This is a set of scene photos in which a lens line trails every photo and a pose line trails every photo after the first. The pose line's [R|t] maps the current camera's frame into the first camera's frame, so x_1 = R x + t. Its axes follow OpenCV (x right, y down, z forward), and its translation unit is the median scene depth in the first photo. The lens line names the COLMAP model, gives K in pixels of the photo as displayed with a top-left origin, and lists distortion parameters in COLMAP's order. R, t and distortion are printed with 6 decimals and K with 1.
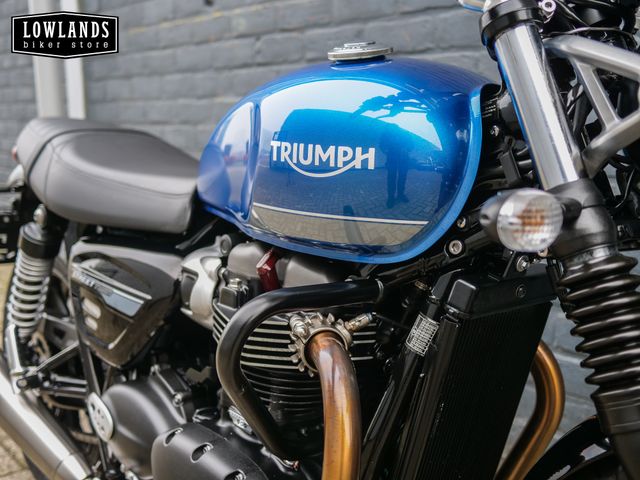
lens RADIAL K [[738.2, 0, 319.2], [0, 738.2, 243.0], [0, 0, 1]] dist [-0.005292, 0.000000]
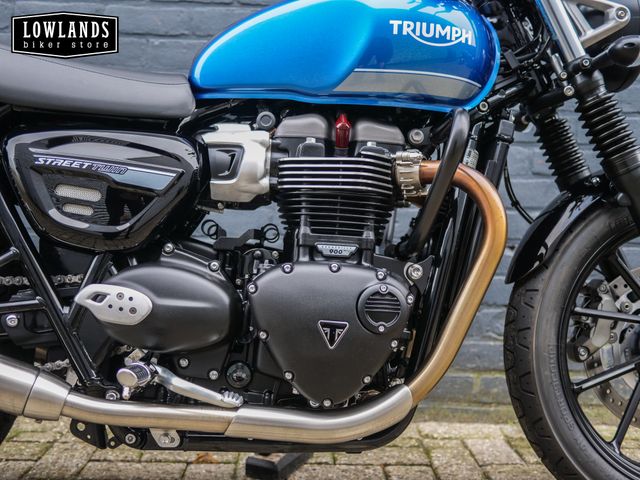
lens RADIAL K [[738.2, 0, 316.9], [0, 738.2, 240.7], [0, 0, 1]] dist [-0.005292, 0.000000]
pose [[0.621338, 0.011945, 0.783451, -1.258709], [0.110480, 0.988559, -0.102692, 0.406978], [-0.775714, 0.150362, 0.612910, 0.323486]]
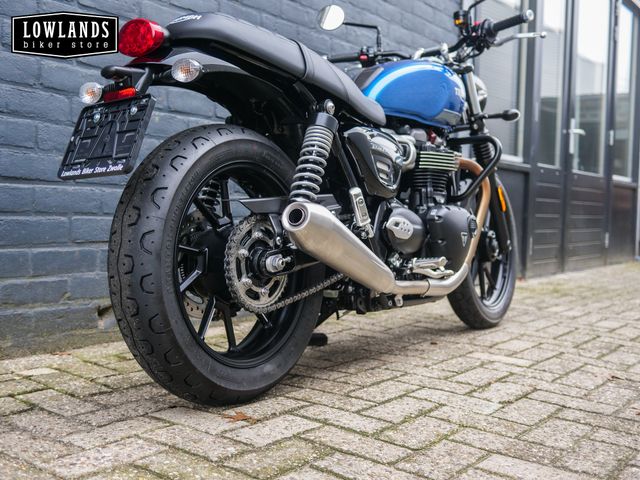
lens RADIAL K [[738.2, 0, 322.4], [0, 738.2, 238.7], [0, 0, 1]] dist [-0.005292, 0.000000]
pose [[-0.240570, -0.031850, 0.970109, -2.774978], [0.147481, 0.986658, 0.068965, 0.168370], [-0.959362, 0.159663, -0.232663, 2.288669]]
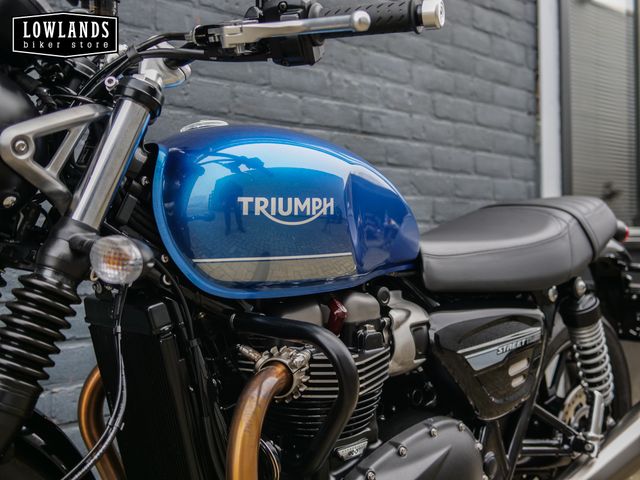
lens RADIAL K [[738.2, 0, 314.6], [0, 738.2, 238.2], [0, 0, 1]] dist [-0.005292, 0.000000]
pose [[-0.052643, 0.022986, 0.998349, -1.480351], [0.190849, 0.981539, -0.012536, -0.086289], [-0.980207, 0.189874, -0.056058, 1.381090]]
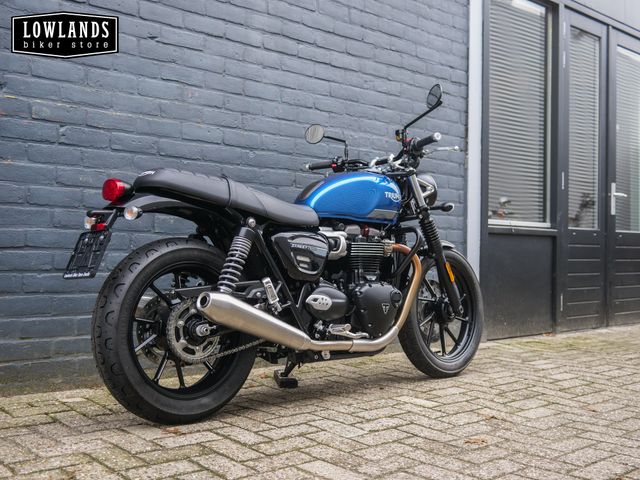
lens RADIAL K [[738.2, 0, 321.6], [0, 738.2, 241.4], [0, 0, 1]] dist [-0.005292, 0.000000]
pose [[-0.035463, 0.026596, 0.999017, -3.860213], [0.163836, 0.986276, -0.020441, 0.135422], [-0.985850, 0.162950, -0.039334, 1.533493]]
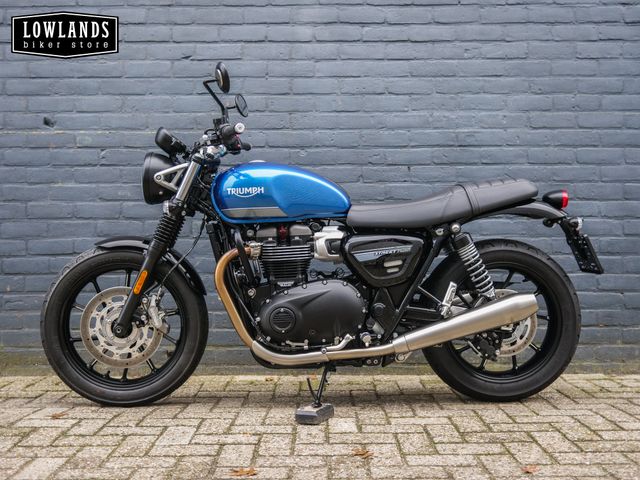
lens RADIAL K [[738.2, 0, 318.4], [0, 738.2, 242.9], [0, 0, 1]] dist [-0.005292, 0.000000]
pose [[0.640360, 0.023938, 0.767702, -2.673490], [0.134667, 0.980532, -0.142904, 0.596373], [-0.756178, 0.194894, 0.624669, -0.945583]]
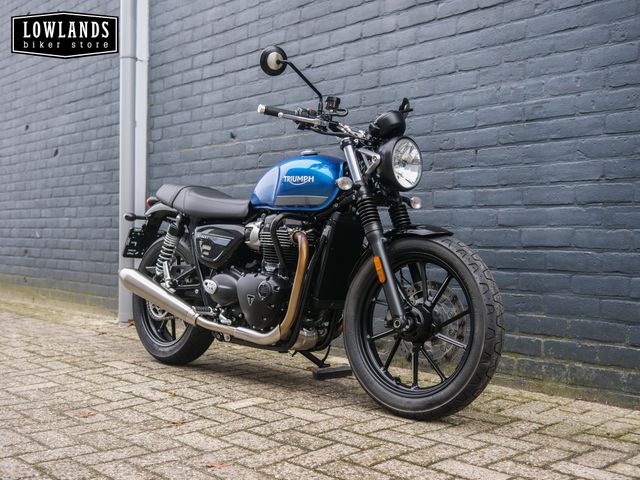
lens RADIAL K [[738.2, 0, 315.4], [0, 738.2, 238.8], [0, 0, 1]] dist [-0.005292, 0.000000]
pose [[0.997838, 0.026695, 0.060054, -0.121015], [-0.015347, 0.983172, -0.182038, 0.786718], [-0.063903, 0.180723, 0.981456, -2.377167]]
